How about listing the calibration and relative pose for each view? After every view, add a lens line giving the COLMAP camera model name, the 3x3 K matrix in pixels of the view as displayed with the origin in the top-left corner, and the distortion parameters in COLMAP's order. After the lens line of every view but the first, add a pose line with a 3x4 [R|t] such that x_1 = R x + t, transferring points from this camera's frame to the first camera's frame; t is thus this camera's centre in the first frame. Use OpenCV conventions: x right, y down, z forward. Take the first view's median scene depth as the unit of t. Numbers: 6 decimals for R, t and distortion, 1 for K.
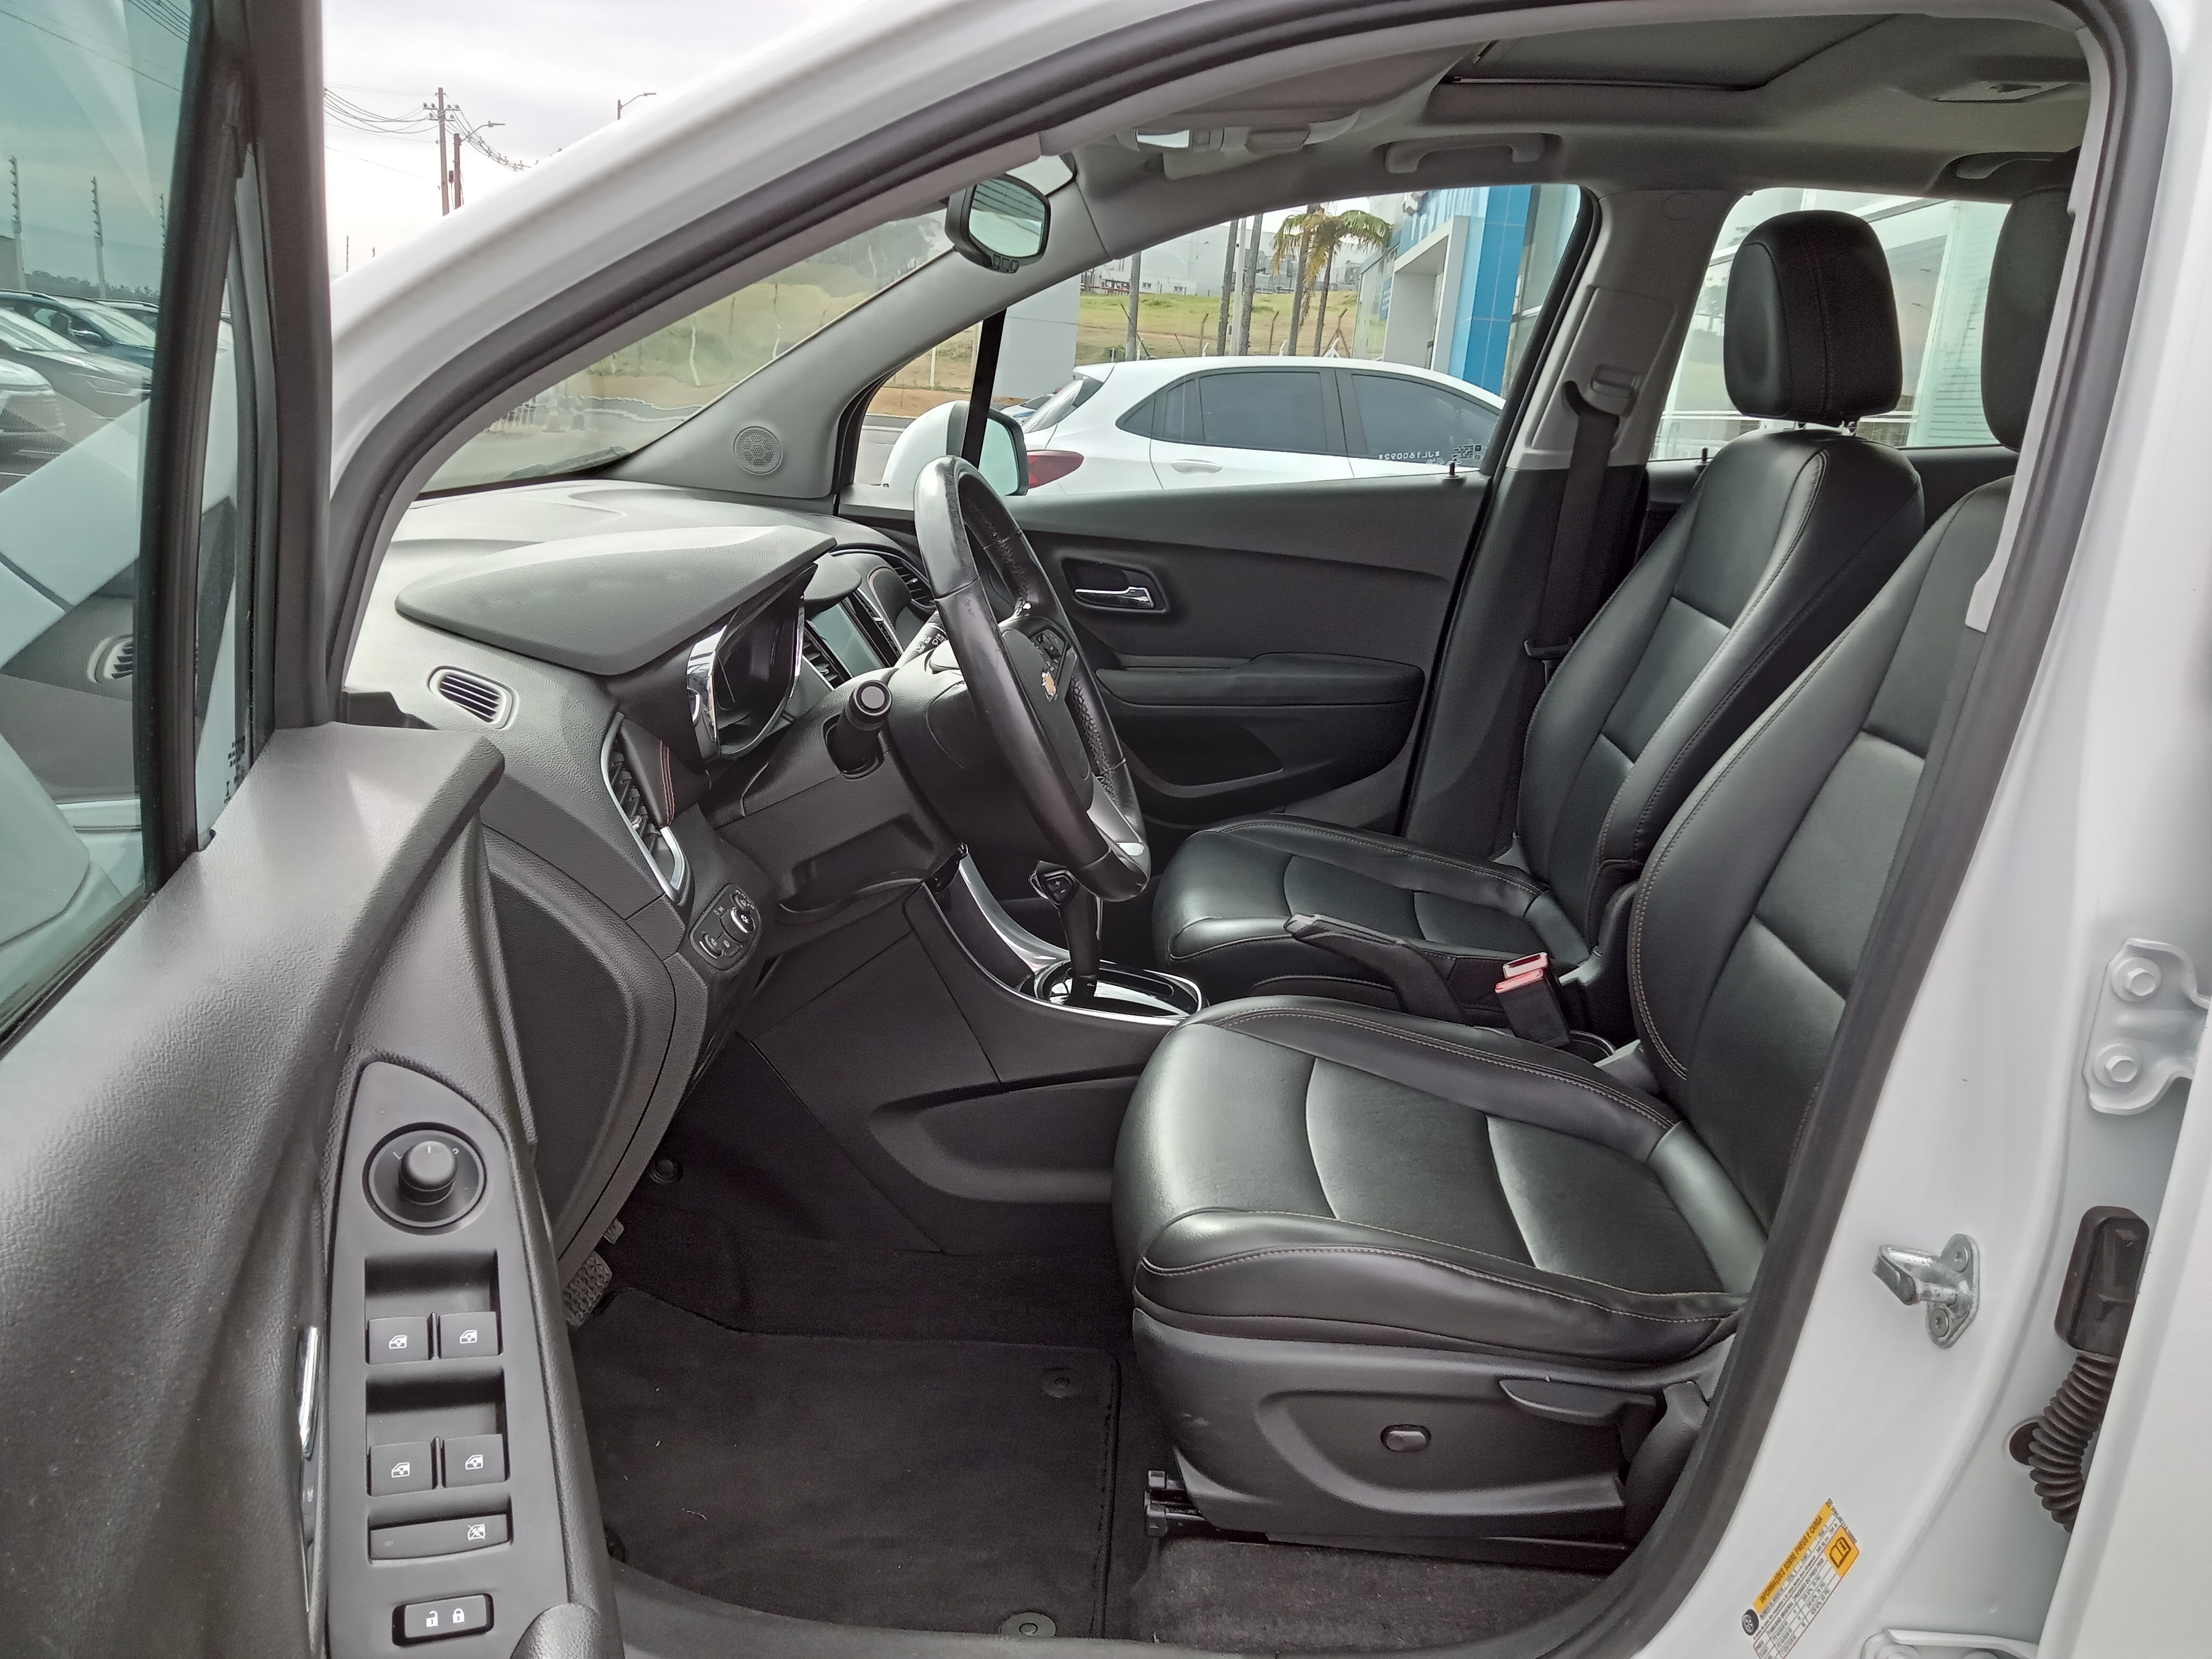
lens RADIAL K [[1650.6, 0, 1106.0], [0, 1650.6, 829.5], [0, 0, 1]] dist [0.006785, 0.000397]
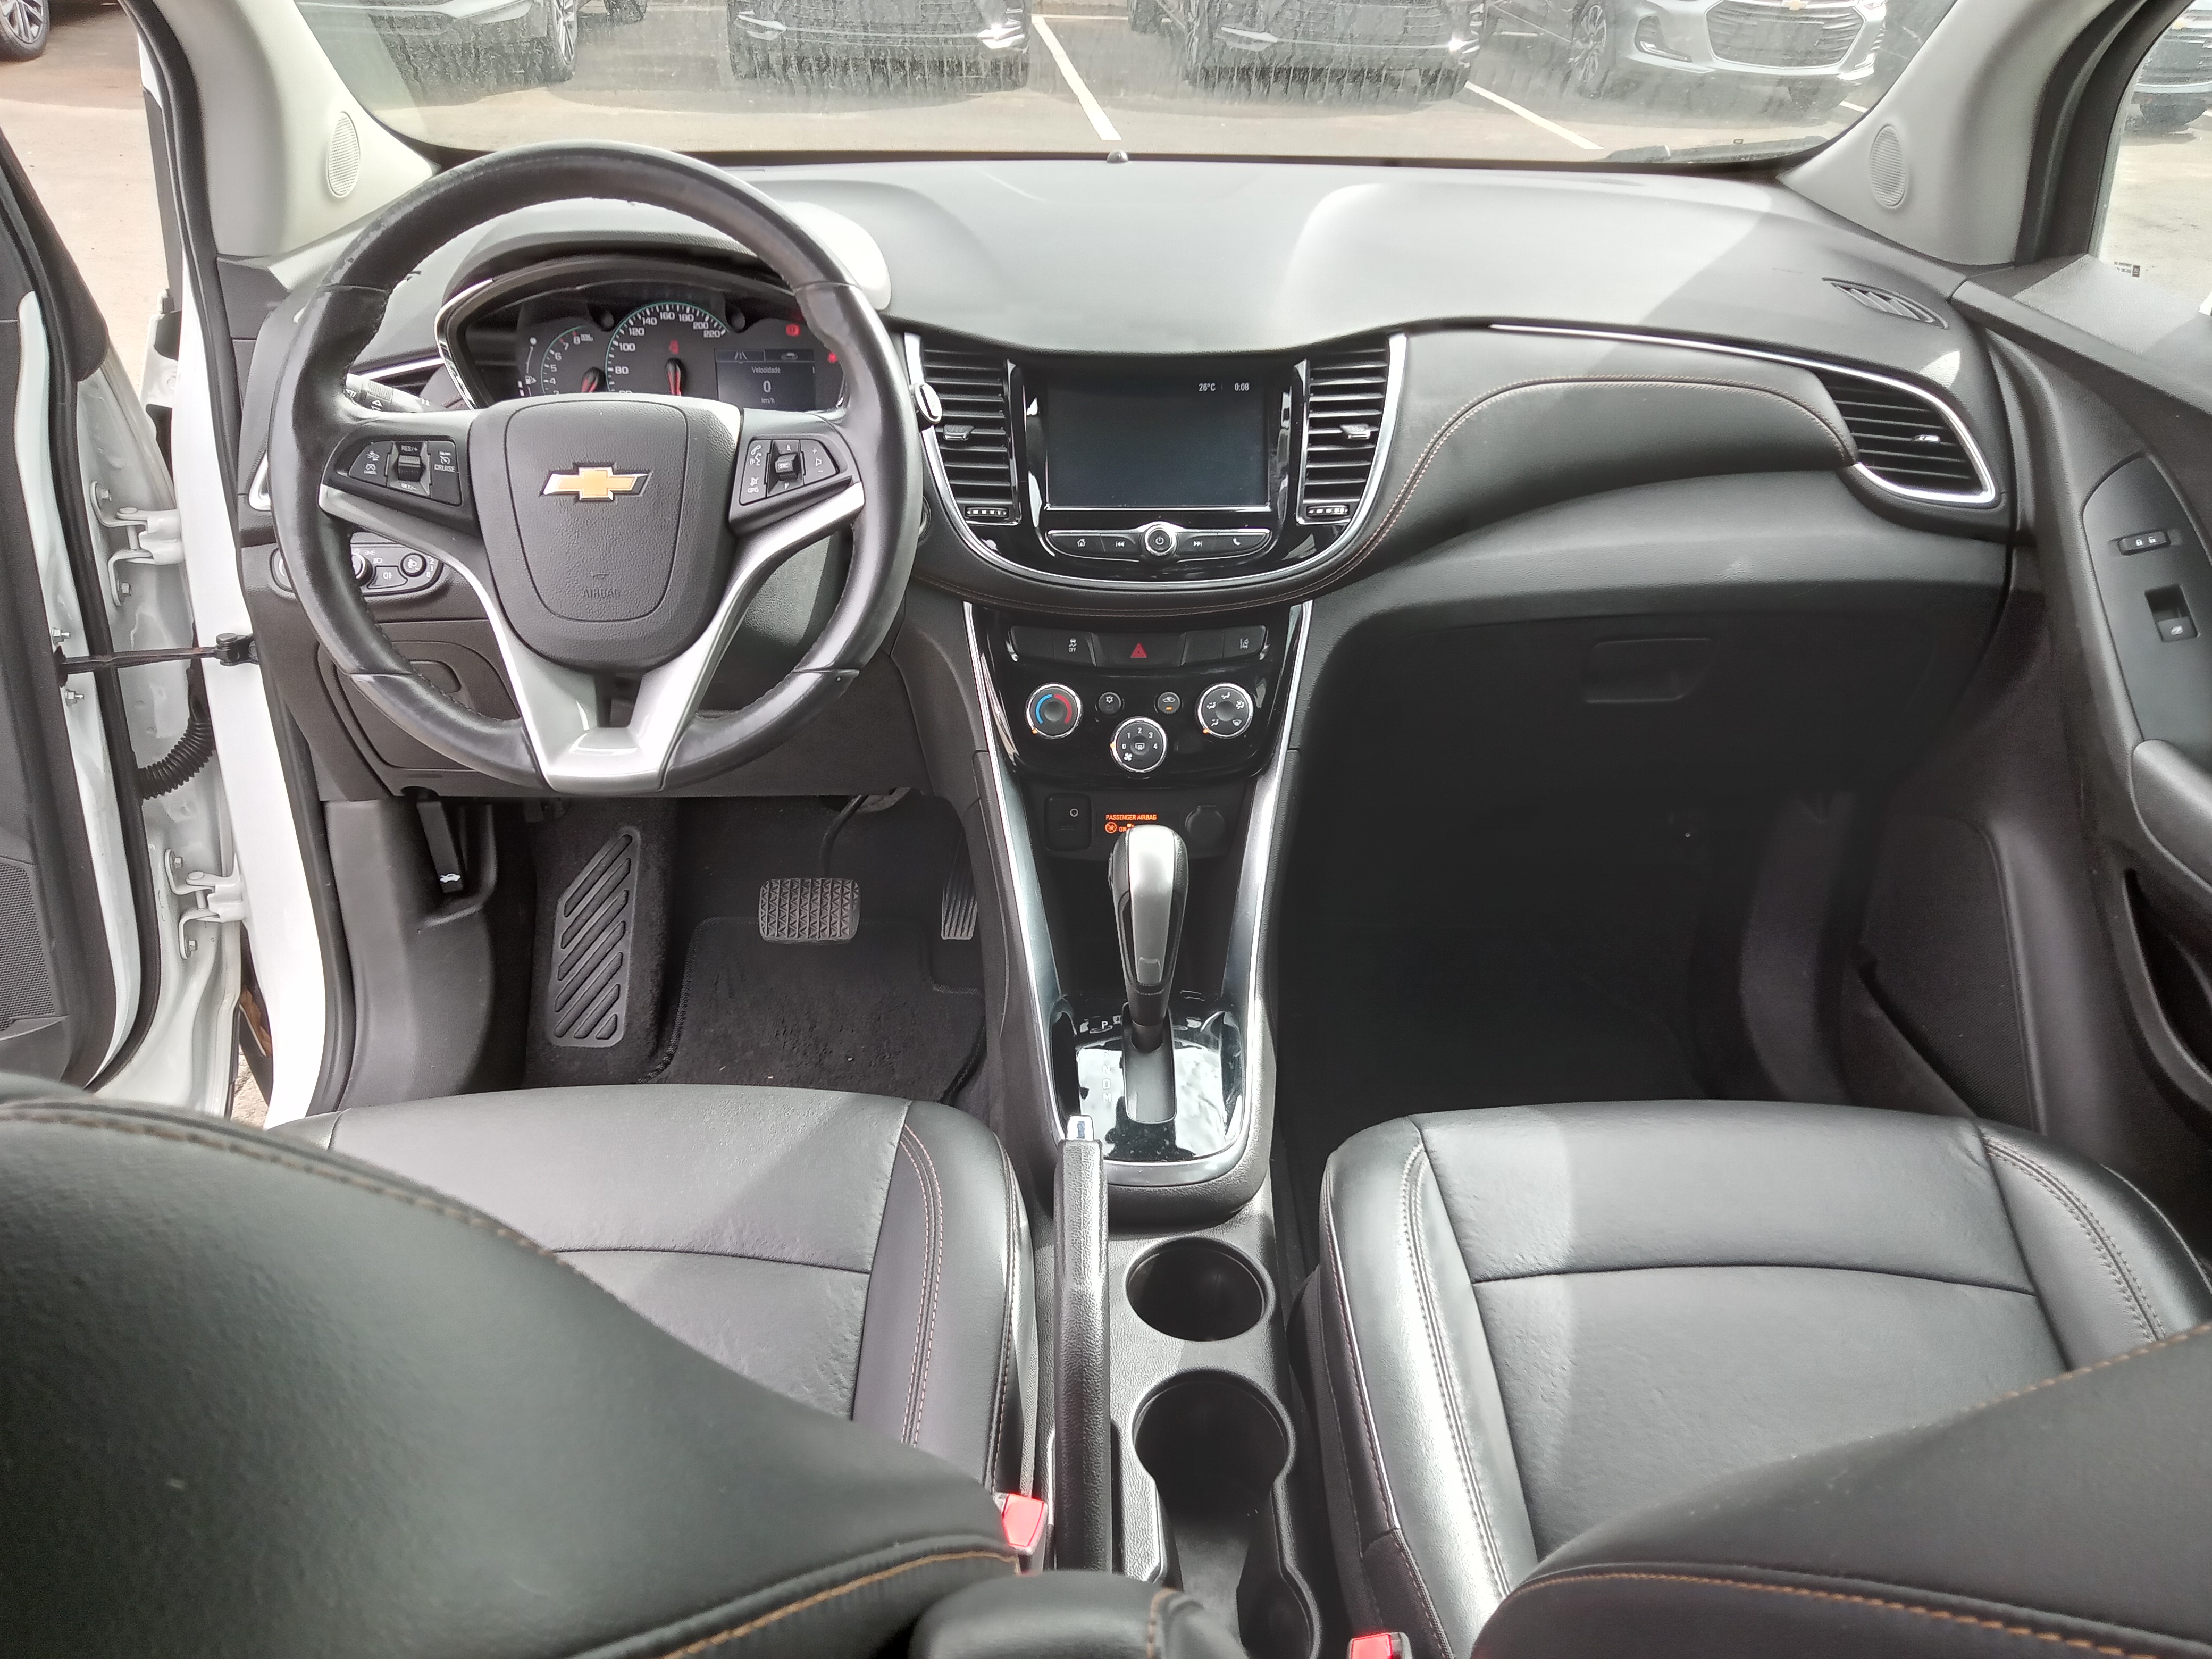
lens RADIAL K [[1650.6, 0, 1106.0], [0, 1650.6, 829.5], [0, 0, 1]] dist [0.006785, 0.000397]
pose [[0.063211, 0.470669, -0.880043, 0.405467], [-0.285657, 0.853445, 0.435926, -0.198206], [0.956245, 0.223835, 0.188397, 0.644668]]
